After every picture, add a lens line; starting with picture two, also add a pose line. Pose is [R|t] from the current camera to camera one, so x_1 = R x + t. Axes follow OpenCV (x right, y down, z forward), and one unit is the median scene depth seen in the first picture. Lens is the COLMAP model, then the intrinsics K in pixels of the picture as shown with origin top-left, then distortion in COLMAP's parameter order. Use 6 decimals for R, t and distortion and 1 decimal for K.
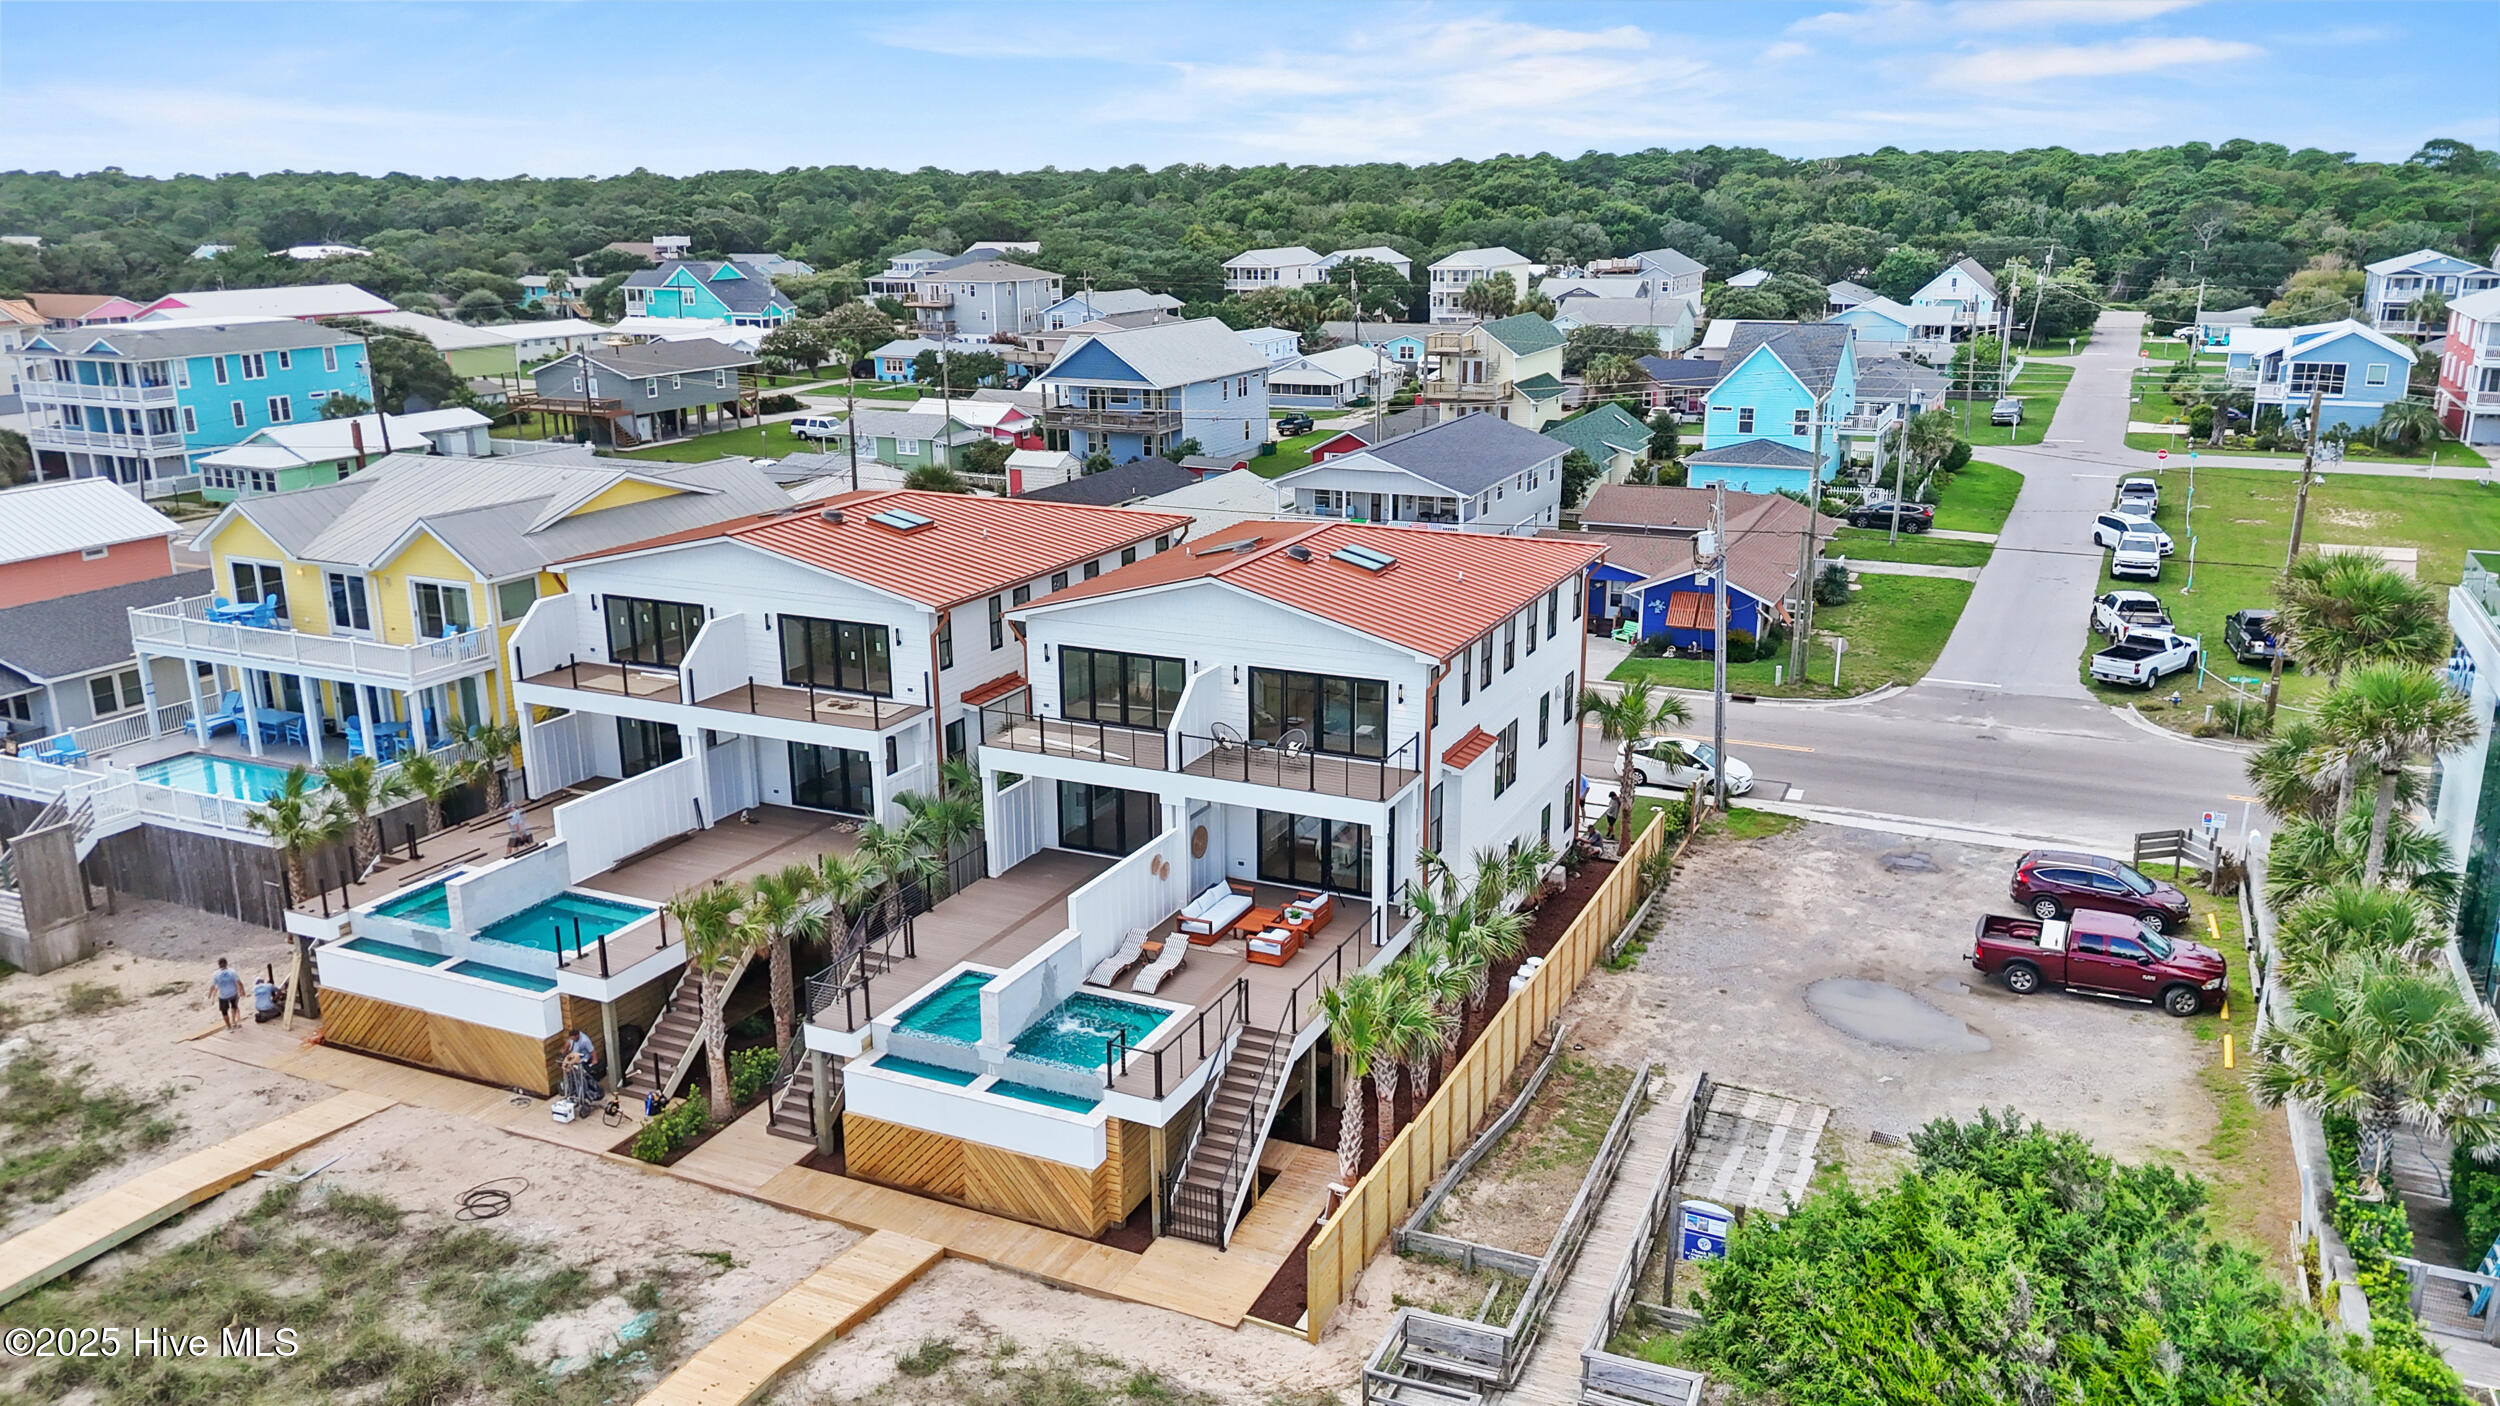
lens RADIAL K [[1848.6, 0, 1240.3], [0, 1848.6, 702.6], [0, 0, 1]] dist [0.063630, -0.051933]
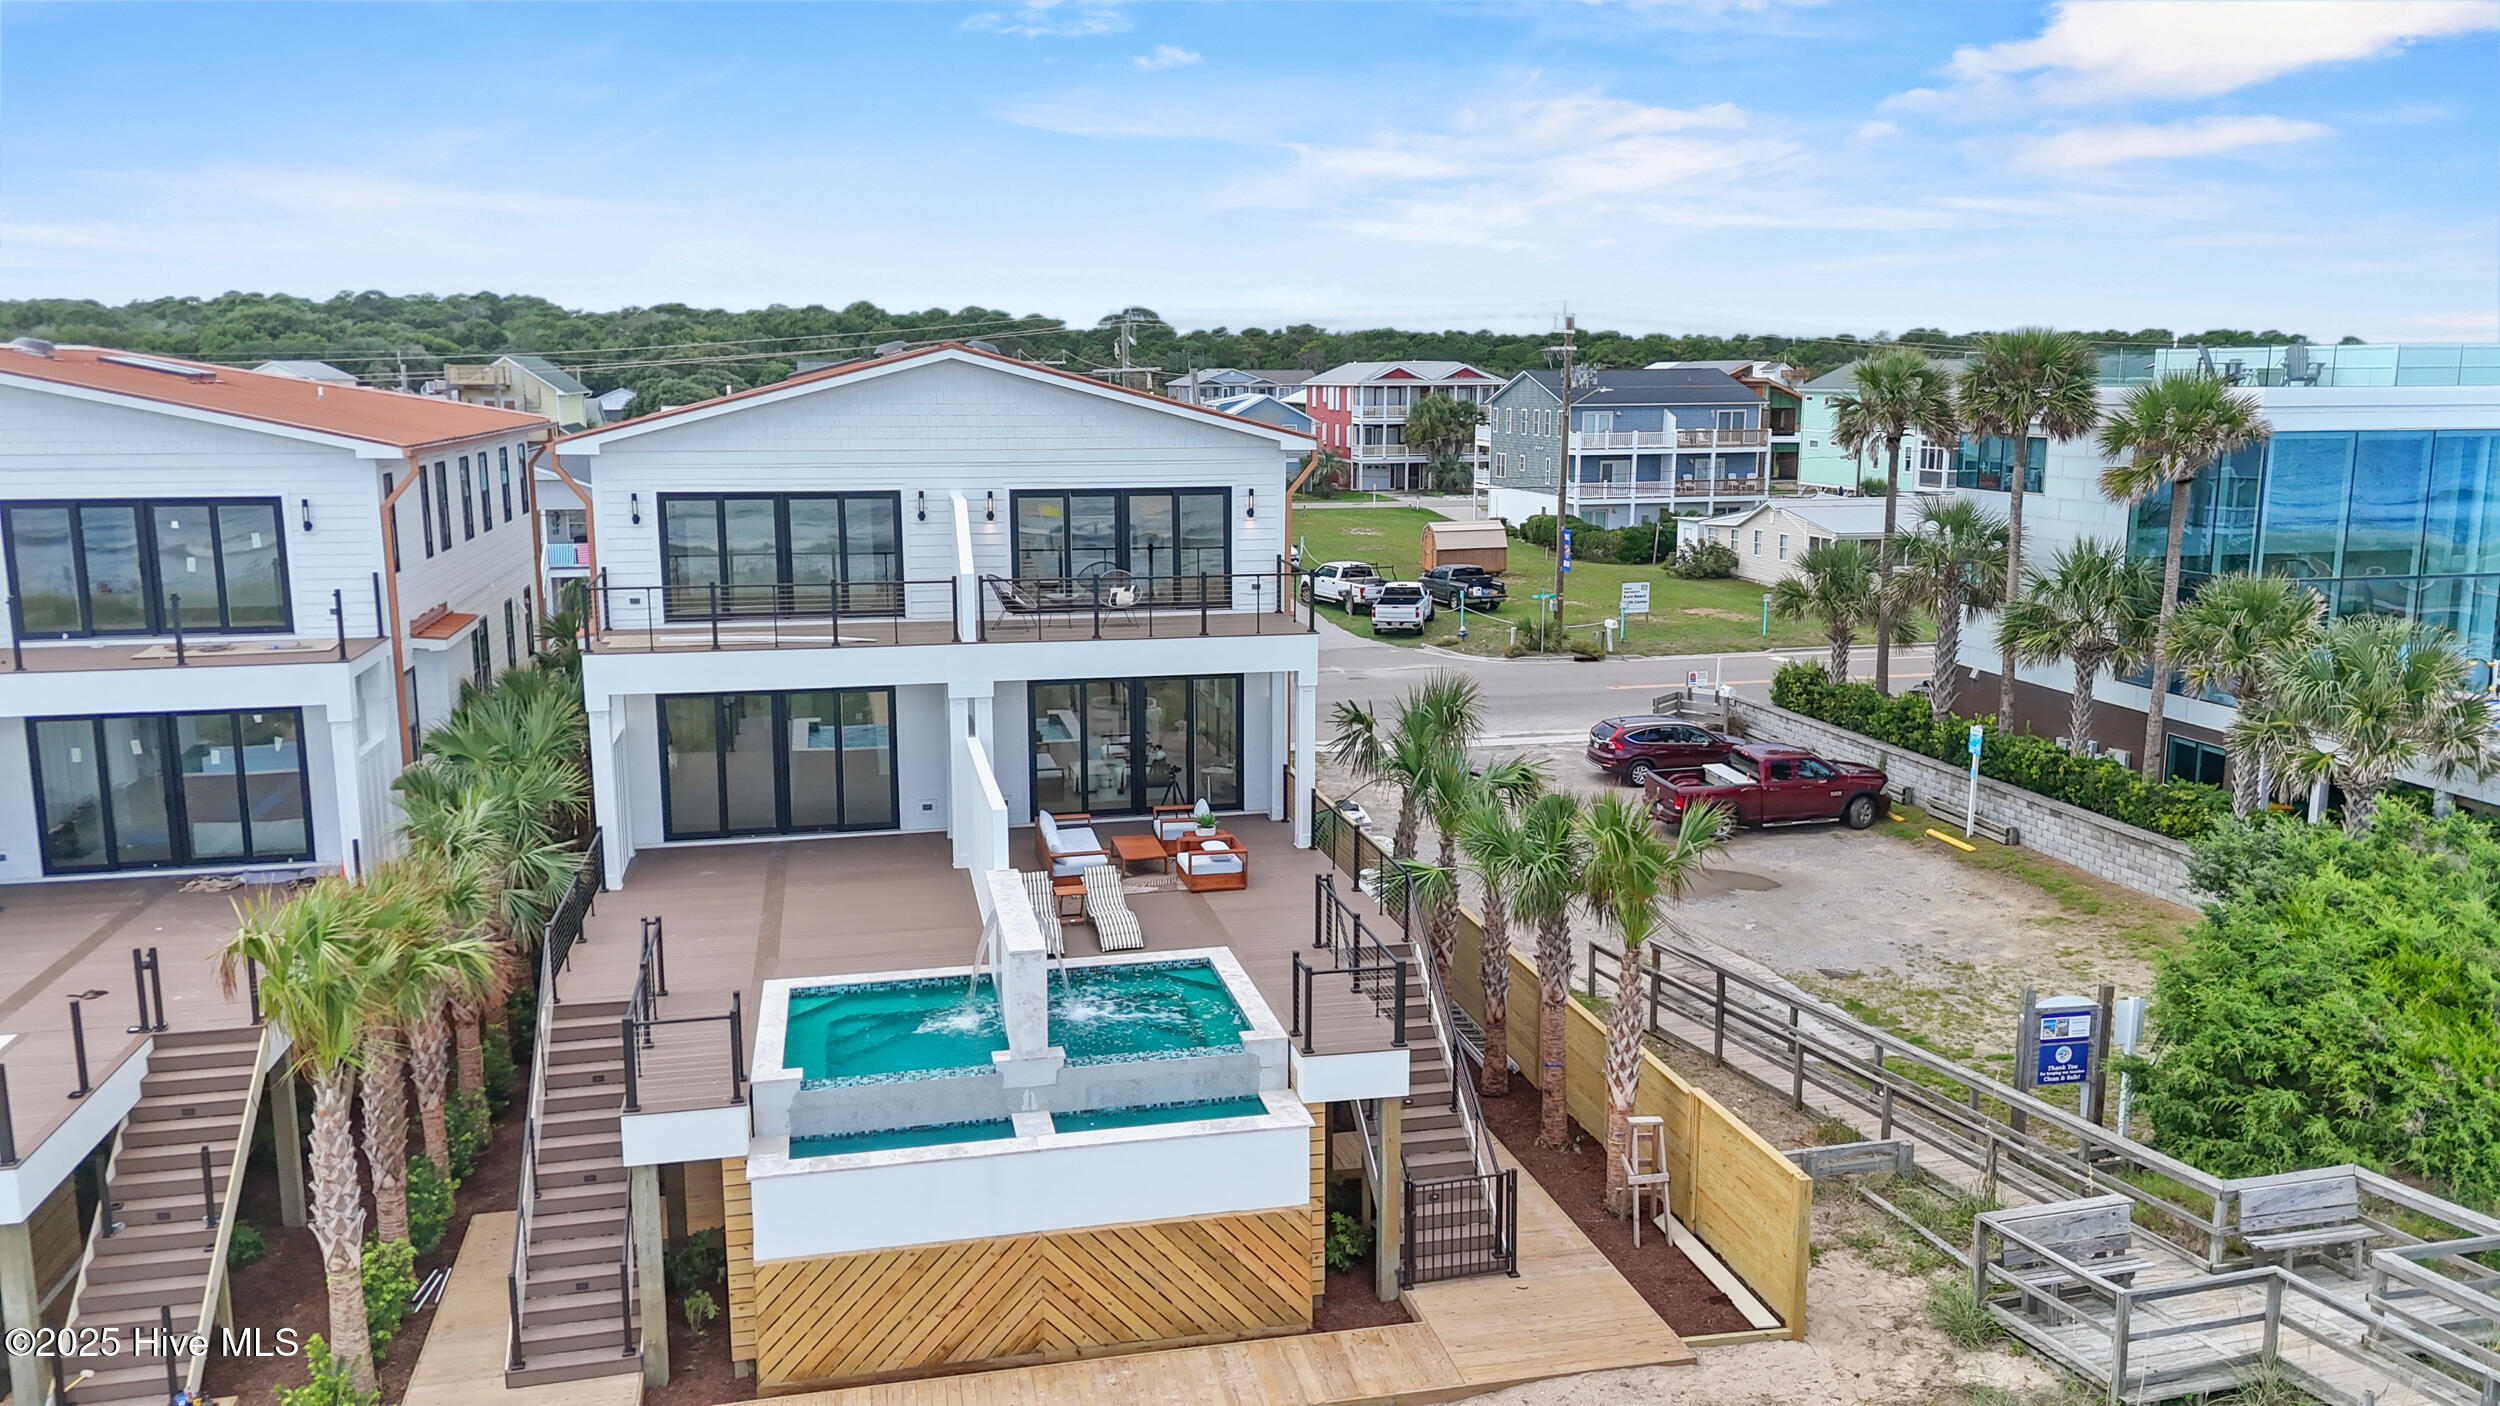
lens RADIAL K [[1848.6, 0, 1244.1], [0, 1848.6, 707.3], [0, 0, 1]] dist [0.063630, -0.051933]
pose [[0.791605, -0.103588, 0.602188, -0.346805], [0.160992, 0.986061, -0.042010, 0.101877], [-0.589443, 0.130203, 0.797248, 0.447883]]
